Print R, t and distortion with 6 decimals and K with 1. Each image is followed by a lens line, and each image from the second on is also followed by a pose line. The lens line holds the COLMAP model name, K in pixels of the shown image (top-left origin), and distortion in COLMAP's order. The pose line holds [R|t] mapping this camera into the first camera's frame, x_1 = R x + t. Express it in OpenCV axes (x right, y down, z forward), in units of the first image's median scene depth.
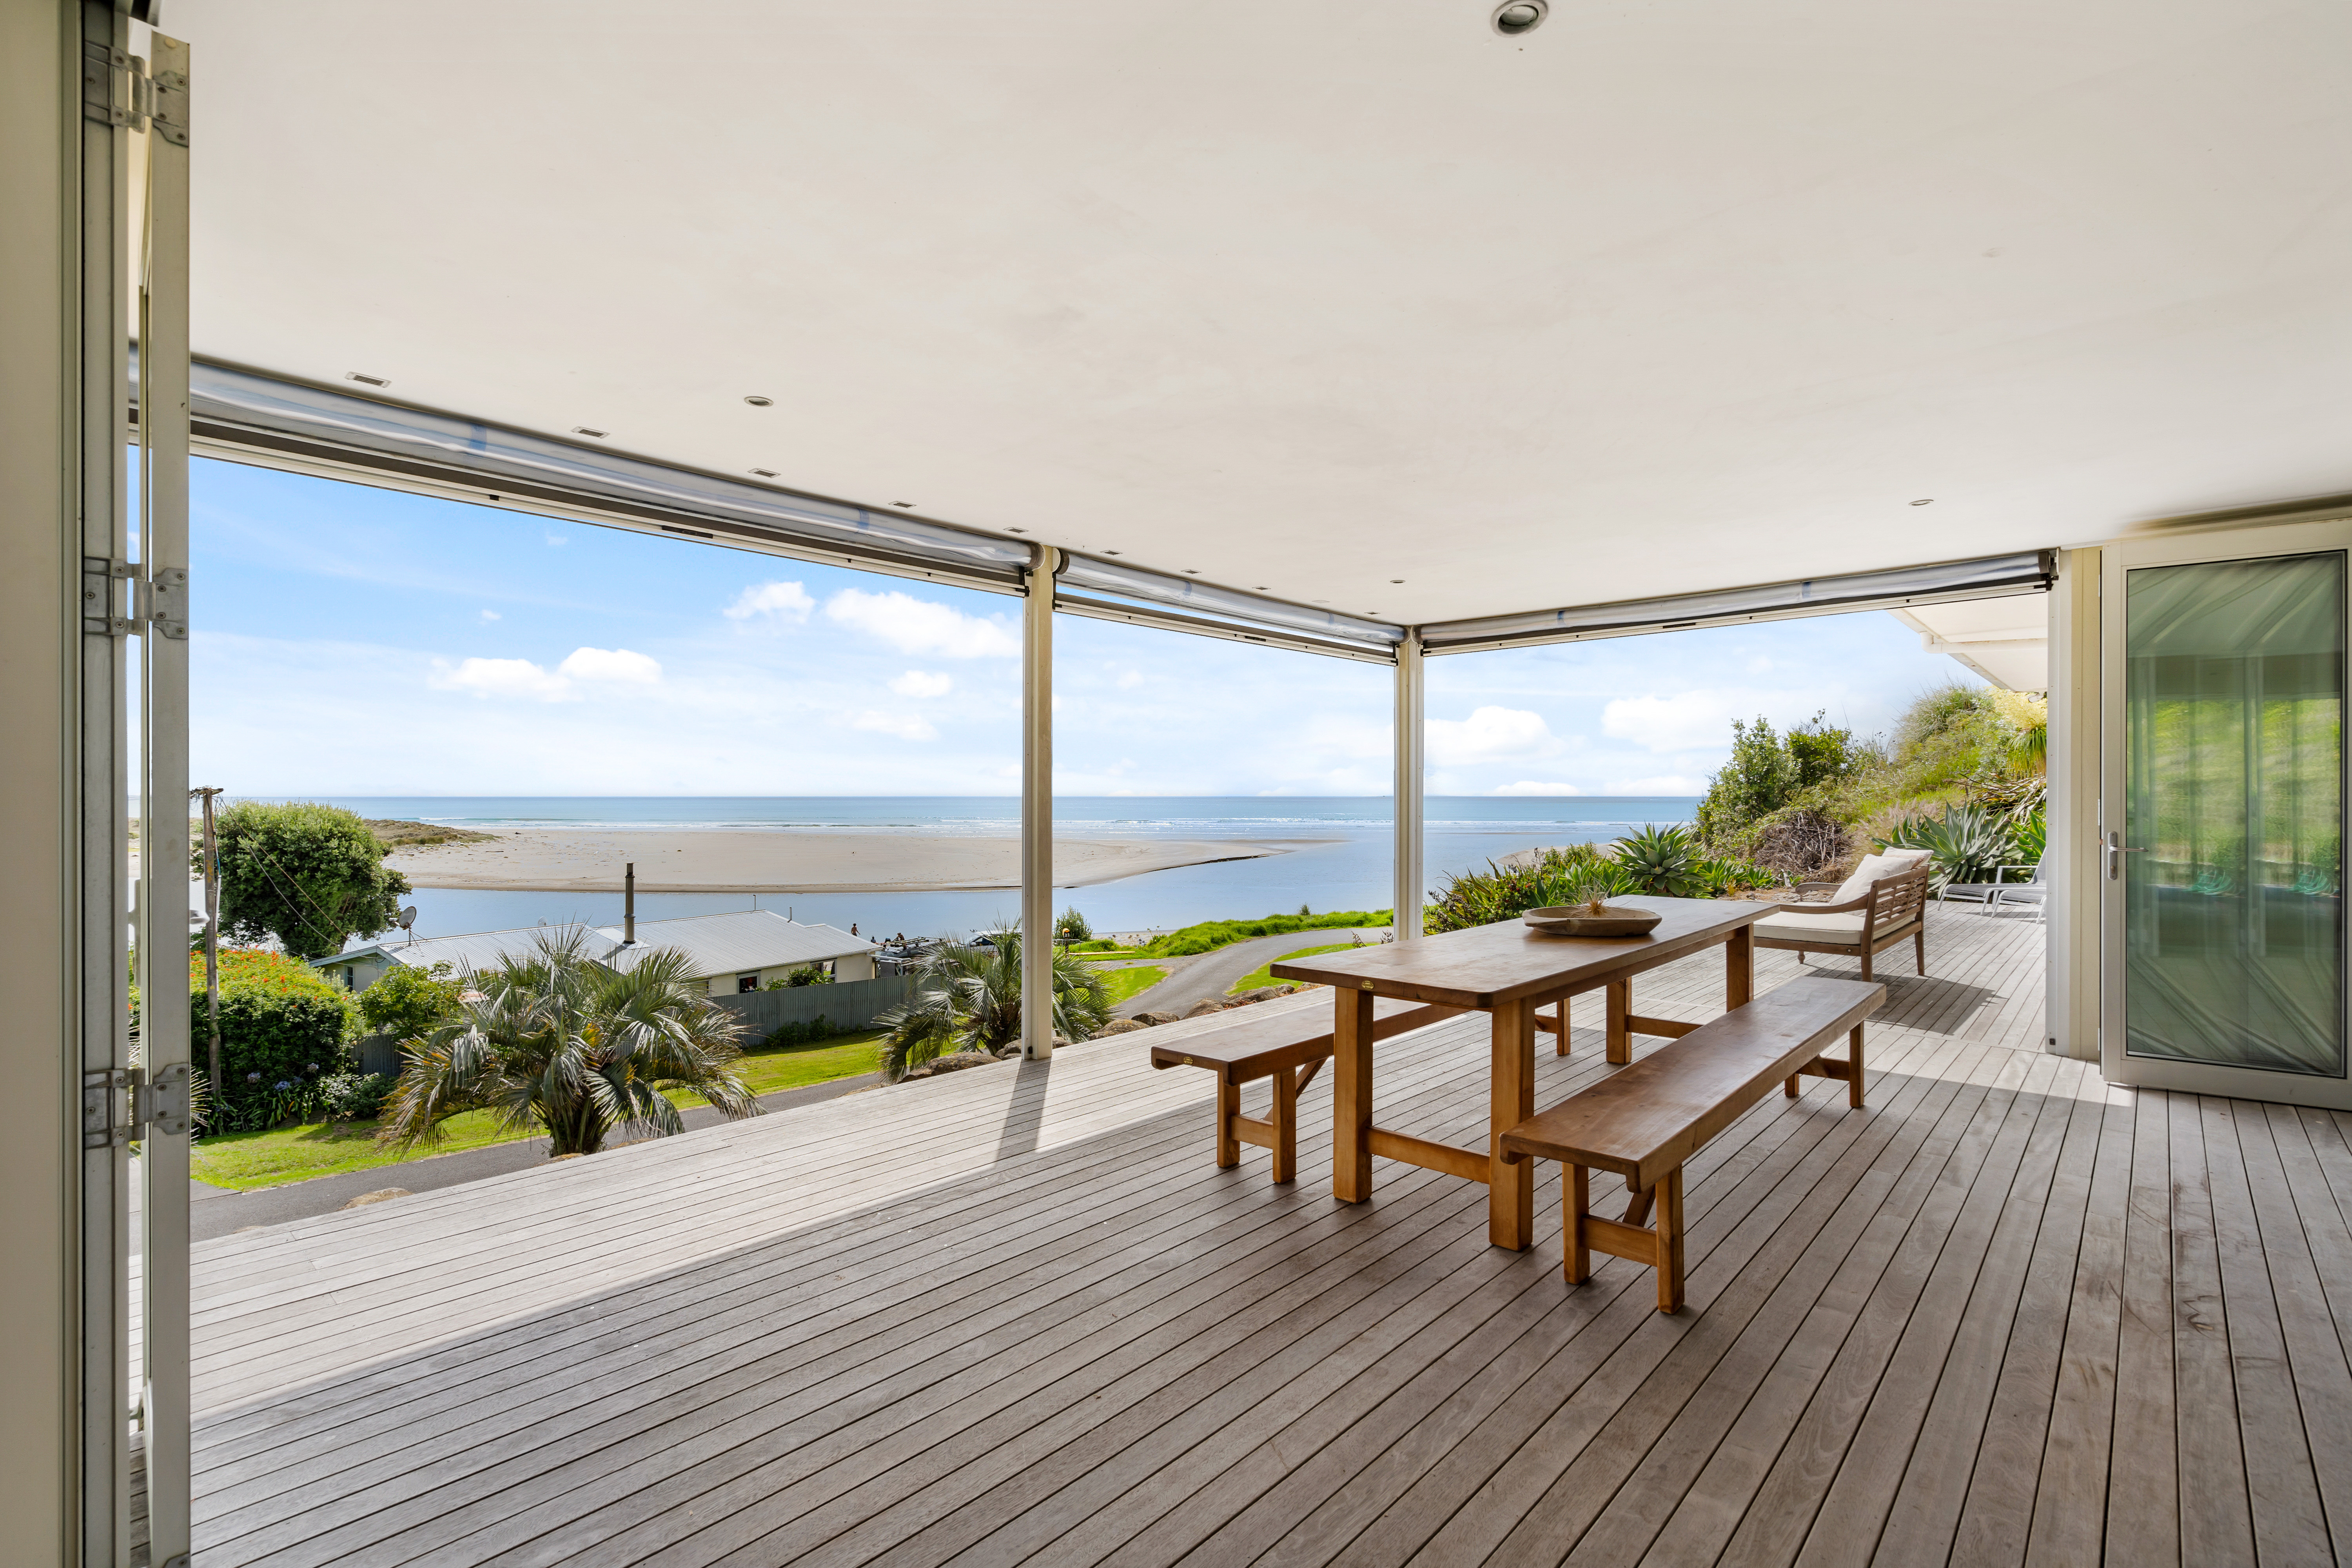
lens RADIAL K [[1080.0, 0, 1168.0], [0, 1080.0, 800.4], [0, 0, 1]] dist [-0.006713, 0.004710]
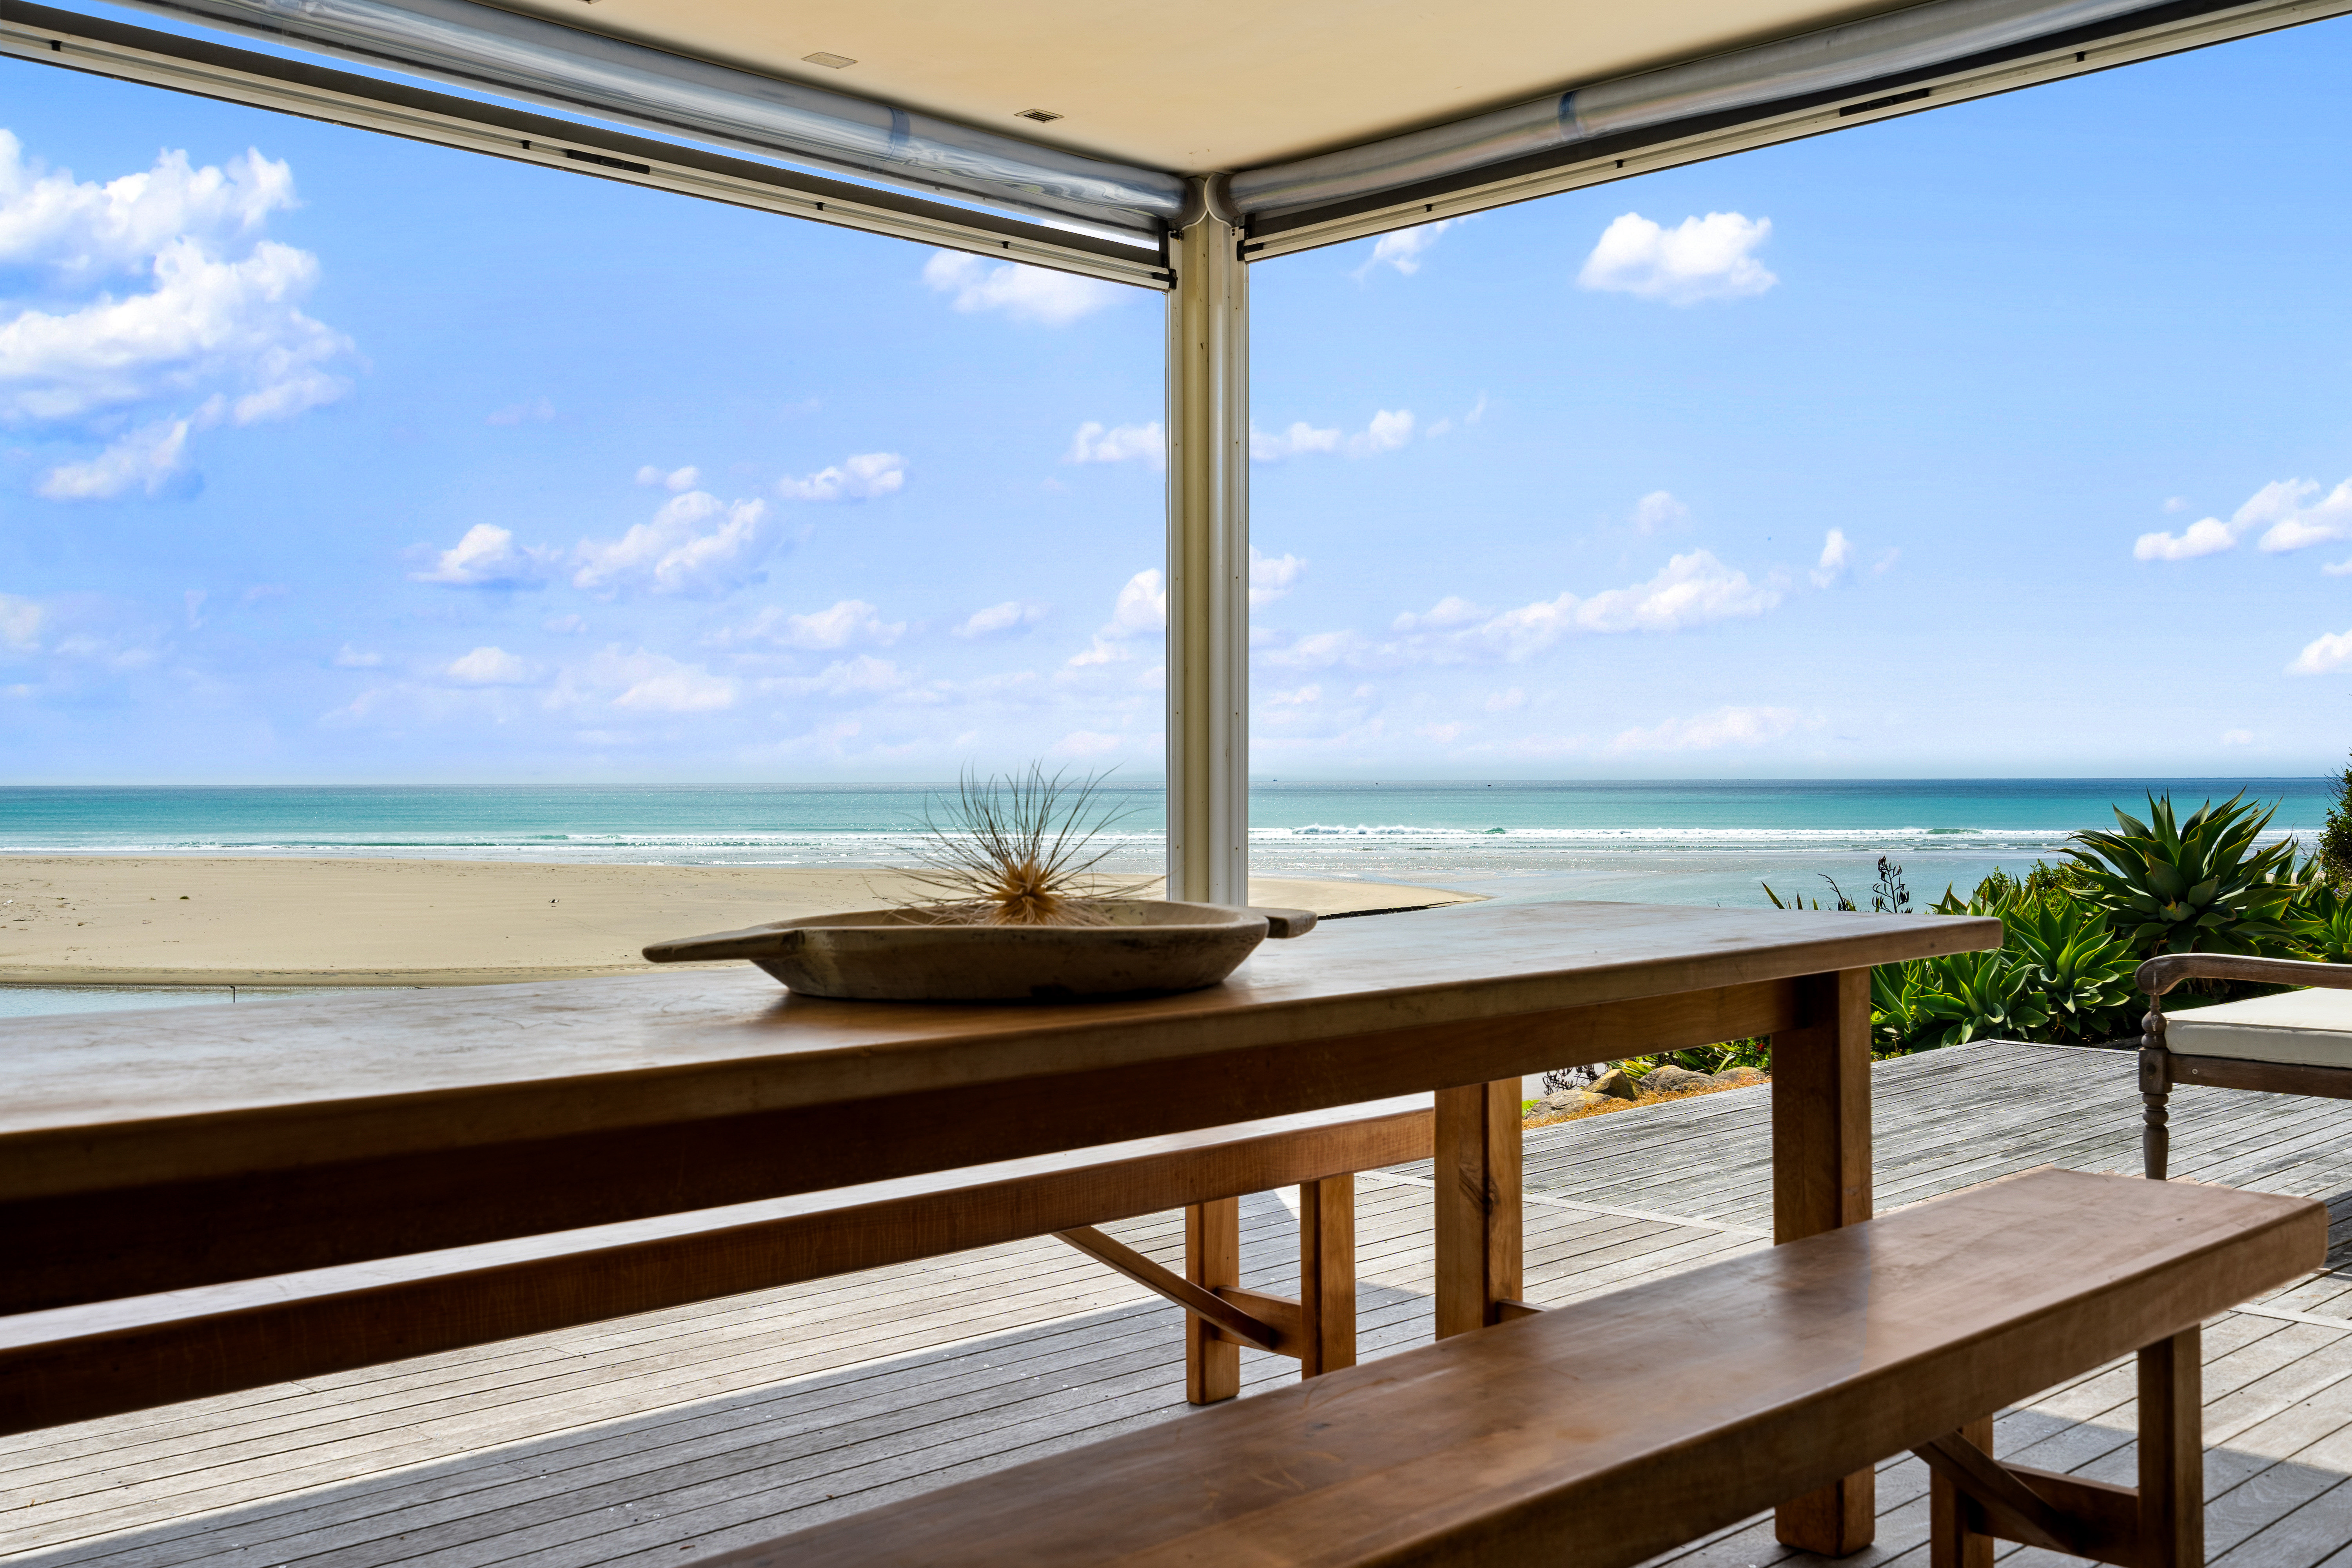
lens RADIAL K [[2319.2, 0, 1166.5], [0, 2319.2, 760.1], [0, 0, 1]] dist [0.008581, 0.000000]
pose [[0.999228, -0.004176, -0.039070, 0.143375], [0.003668, 0.999908, -0.013055, 0.023810], [0.039121, 0.012901, 0.999151, 0.145037]]
